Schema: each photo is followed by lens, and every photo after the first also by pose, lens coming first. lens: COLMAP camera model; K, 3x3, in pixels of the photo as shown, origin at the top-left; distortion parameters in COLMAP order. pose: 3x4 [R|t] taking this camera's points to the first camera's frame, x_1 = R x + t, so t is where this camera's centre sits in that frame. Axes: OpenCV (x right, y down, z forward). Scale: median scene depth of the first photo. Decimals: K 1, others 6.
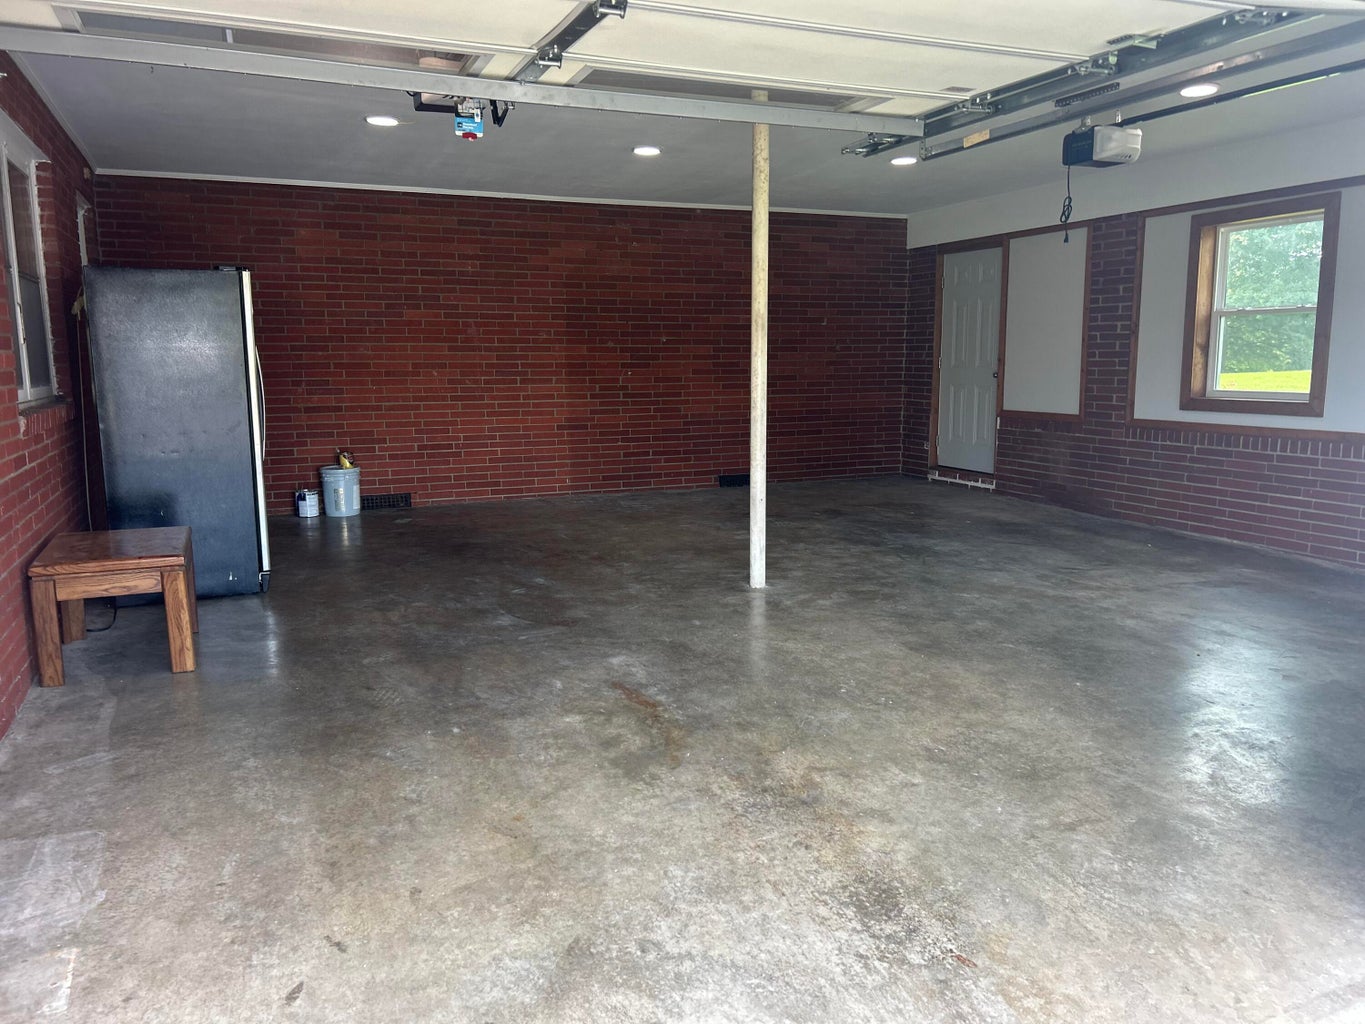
lens RADIAL K [[1037.4, 0, 682.5], [0, 1037.4, 512.0], [0, 0, 1]] dist [0.005898, 0.001179]
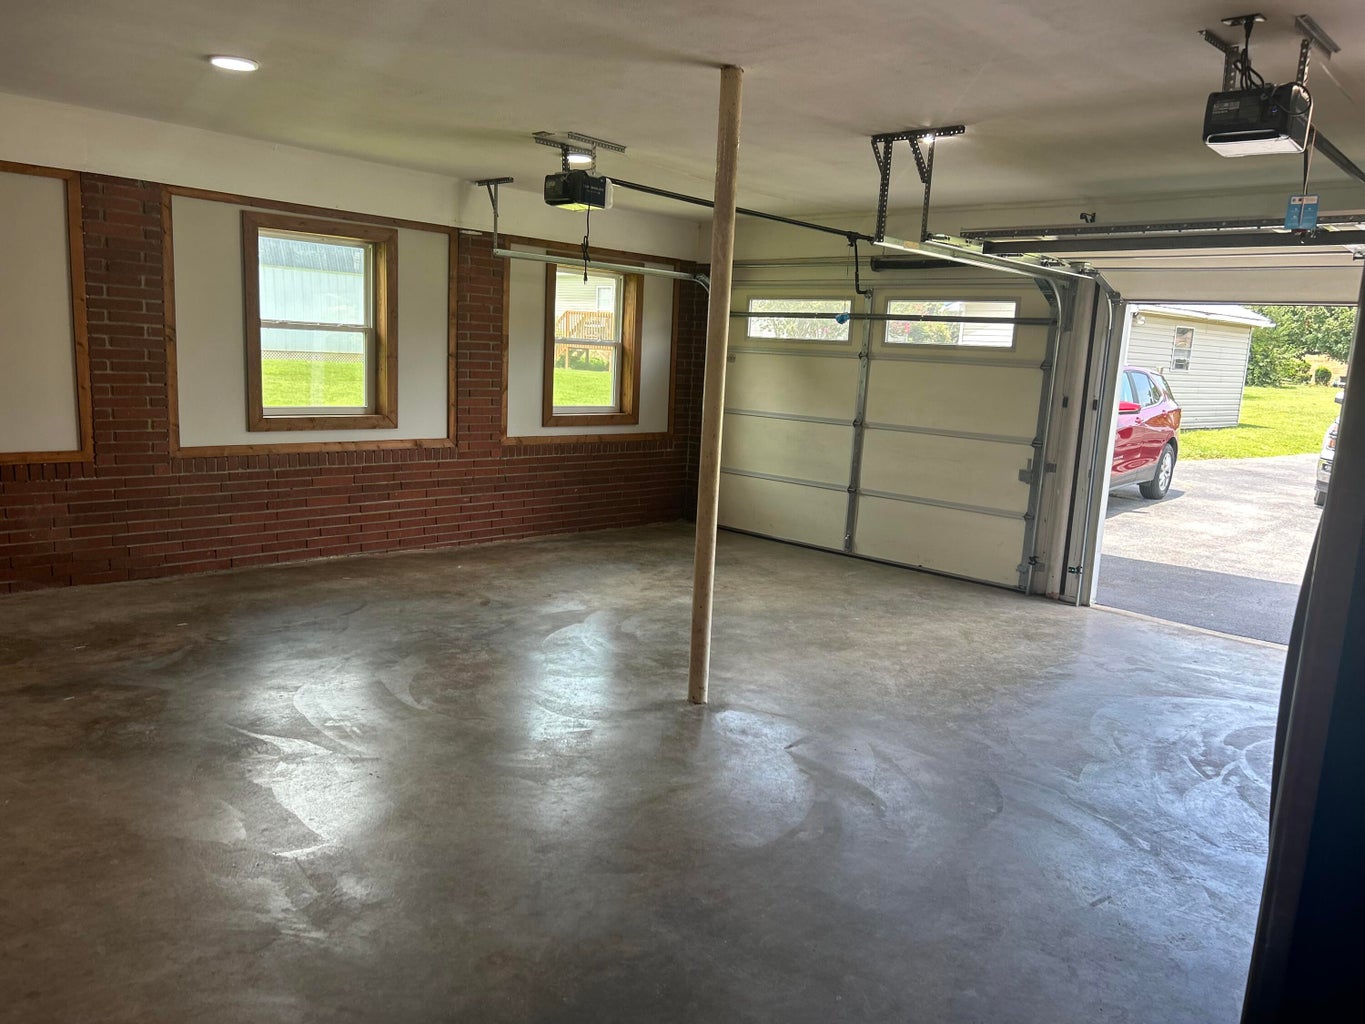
lens RADIAL K [[1015.5, 0, 682.5], [0, 1015.5, 512.0], [0, 0, 1]] dist [0.009550, 0.001405]
pose [[-0.393708, -0.147614, 0.907306, -0.467658], [0.100924, 0.974114, 0.202277, -0.173234], [-0.913679, 0.171207, -0.368618, 1.015944]]
